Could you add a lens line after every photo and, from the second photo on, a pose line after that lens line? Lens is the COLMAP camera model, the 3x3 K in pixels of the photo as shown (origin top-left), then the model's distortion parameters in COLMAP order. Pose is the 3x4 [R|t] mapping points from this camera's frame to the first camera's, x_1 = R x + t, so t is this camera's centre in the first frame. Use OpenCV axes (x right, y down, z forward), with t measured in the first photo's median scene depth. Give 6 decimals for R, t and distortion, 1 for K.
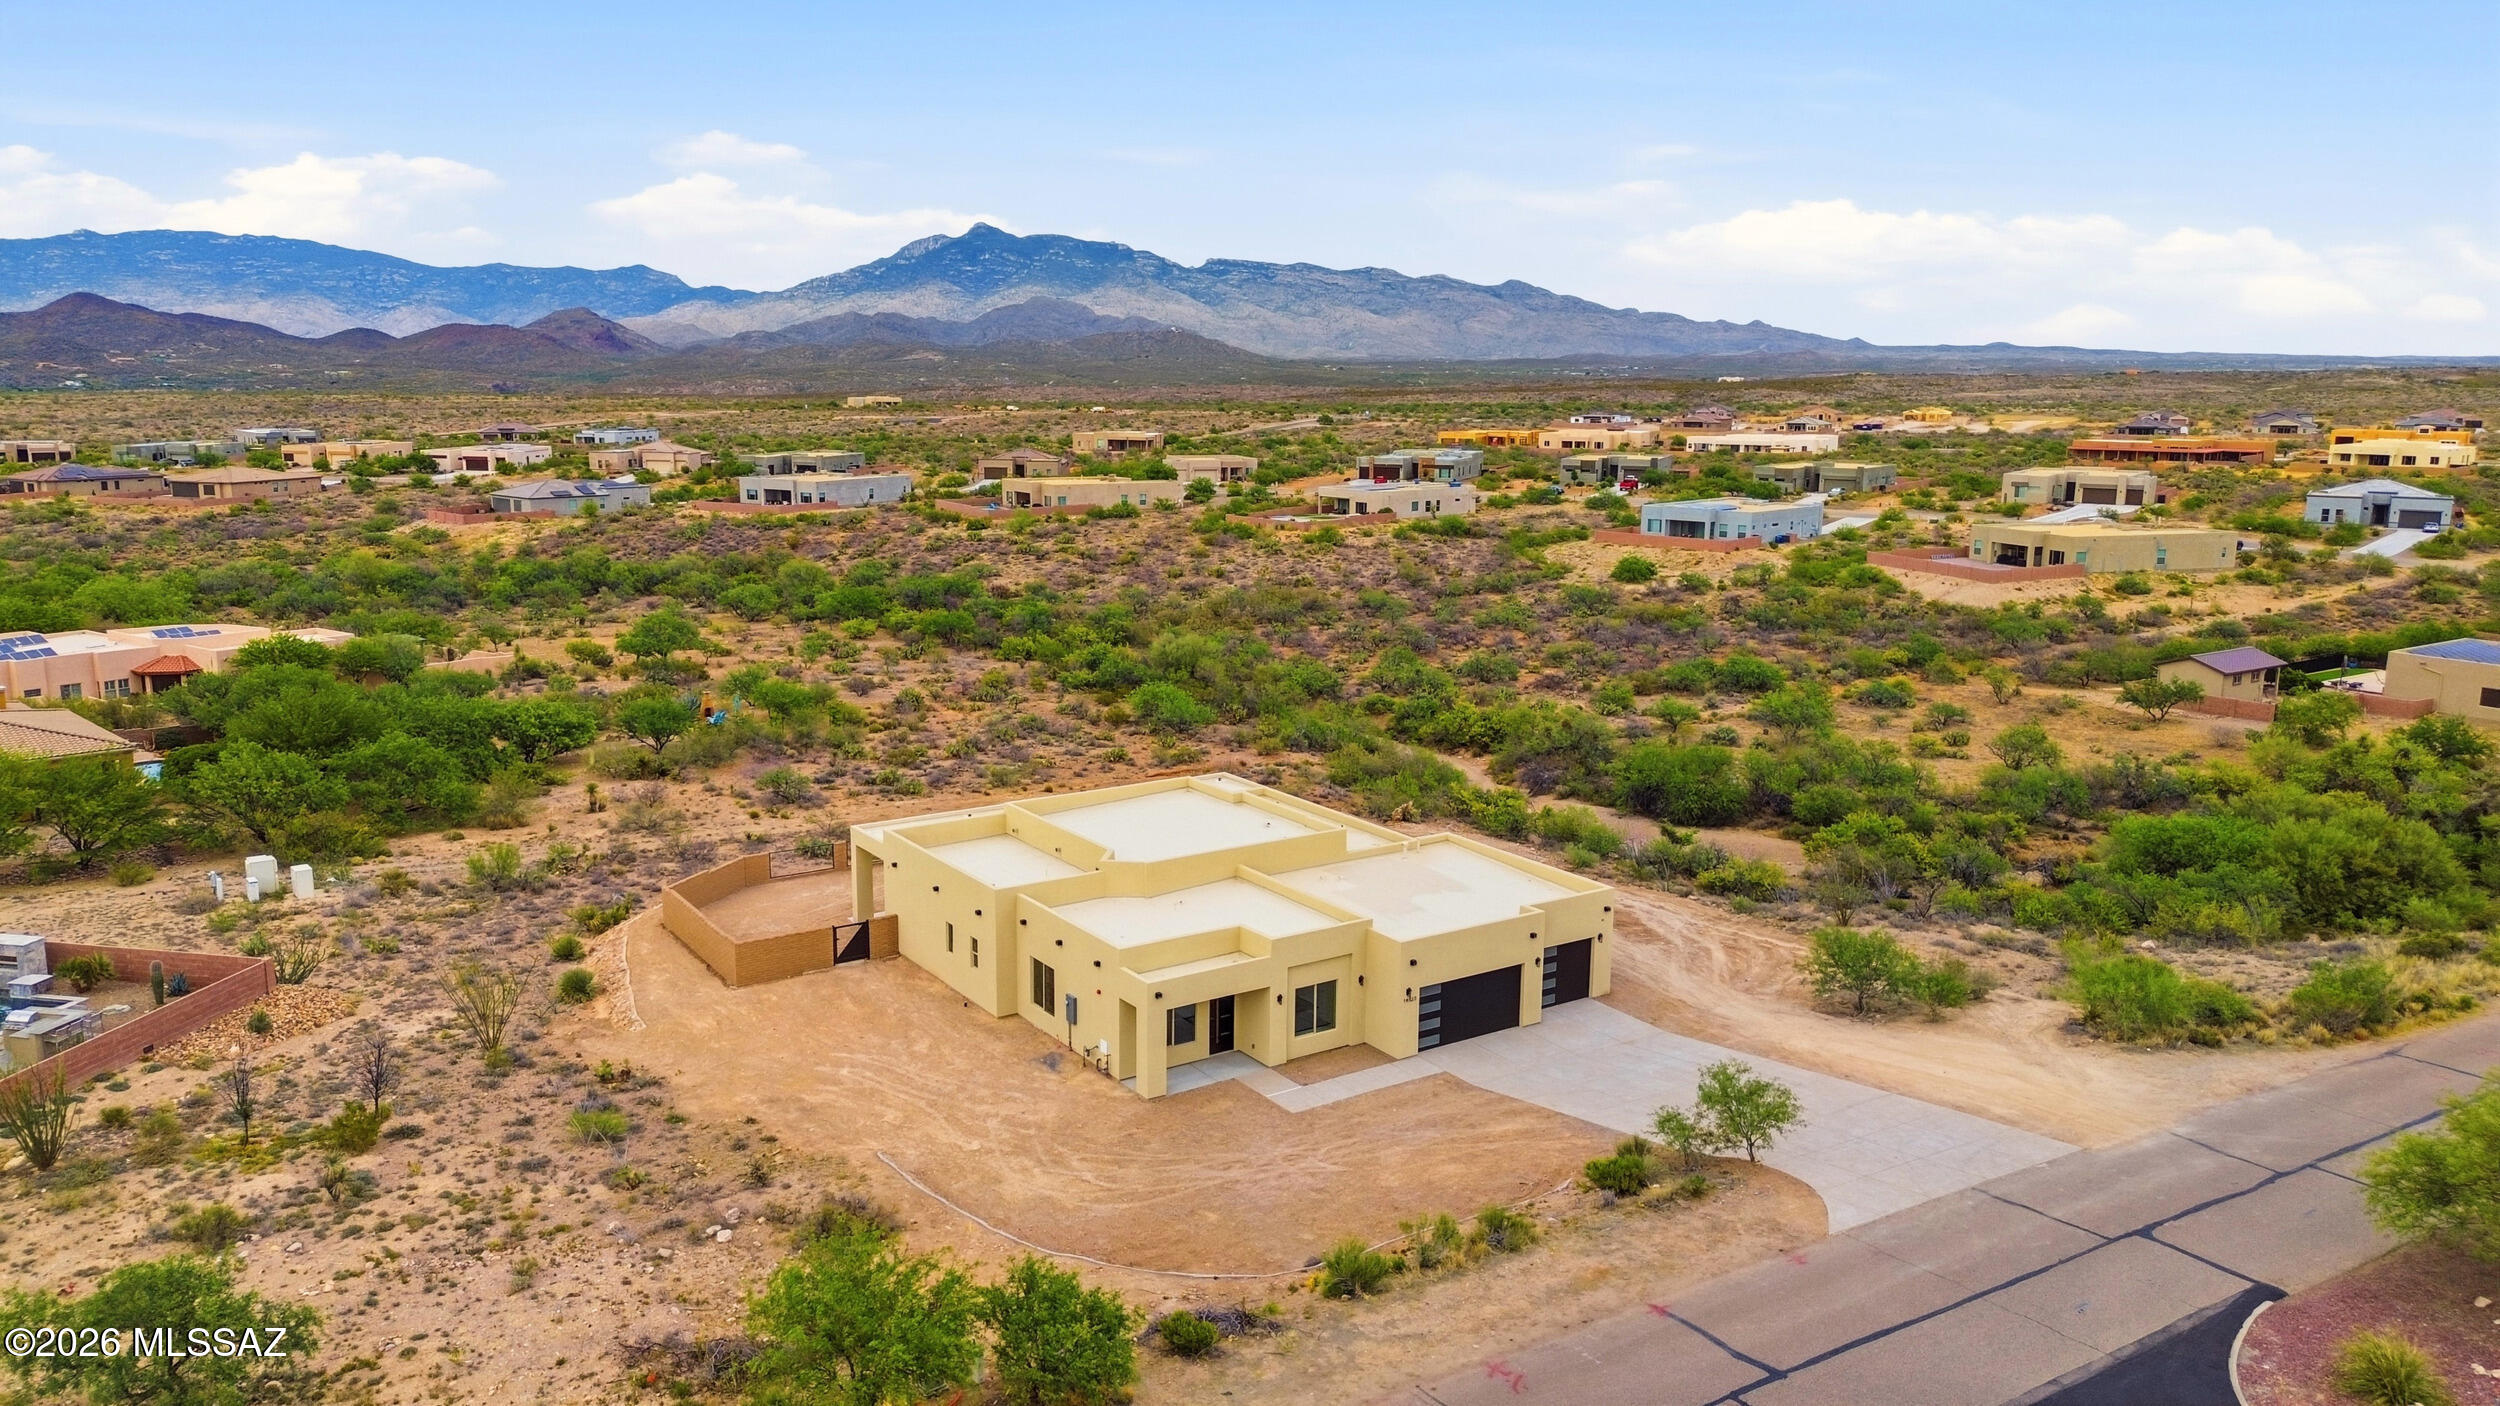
lens RADIAL K [[1862.8, 0, 1250.0], [0, 1862.8, 703.0], [0, 0, 1]] dist [-0.011687, -0.006922]
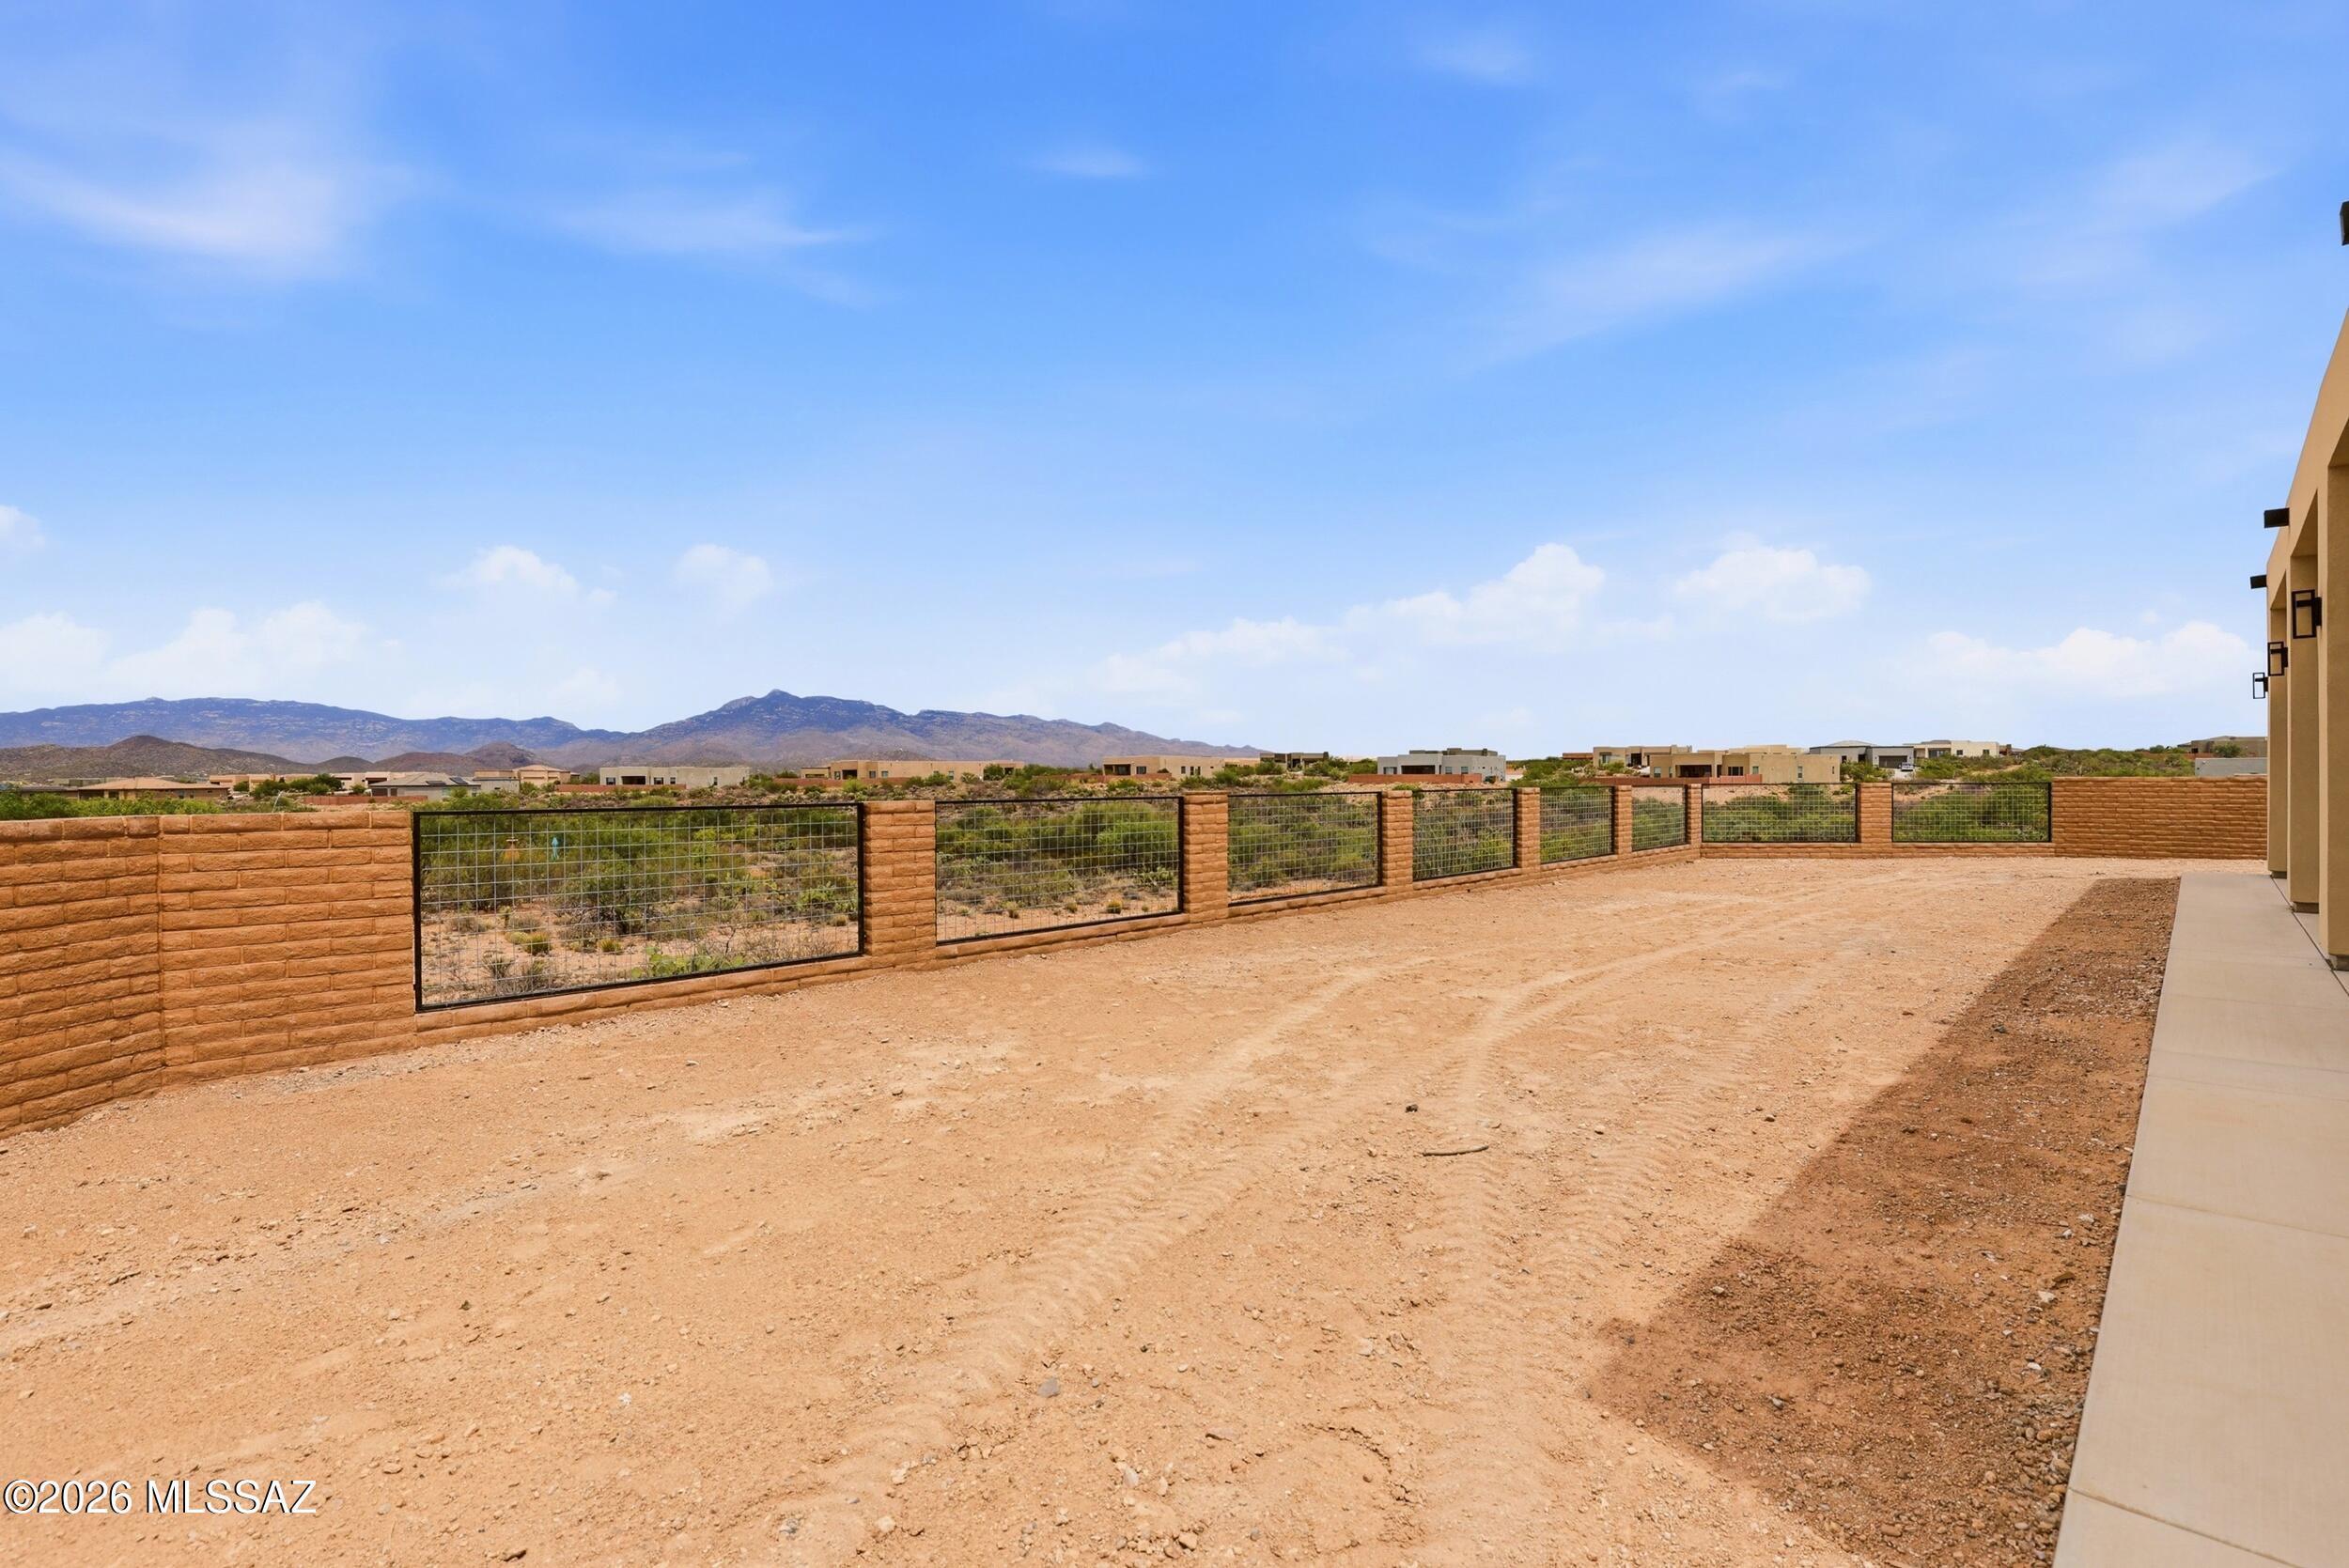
lens RADIAL K [[1097.9, 0, 1165.0], [0, 1097.9, 784.1], [0, 0, 1]] dist [-0.049052, 0.009045]
pose [[0.978735, -0.011689, 0.204795, -0.073143], [0.048681, 0.983089, -0.176541, 0.032370], [-0.199268, 0.182756, 0.962752, 0.305349]]
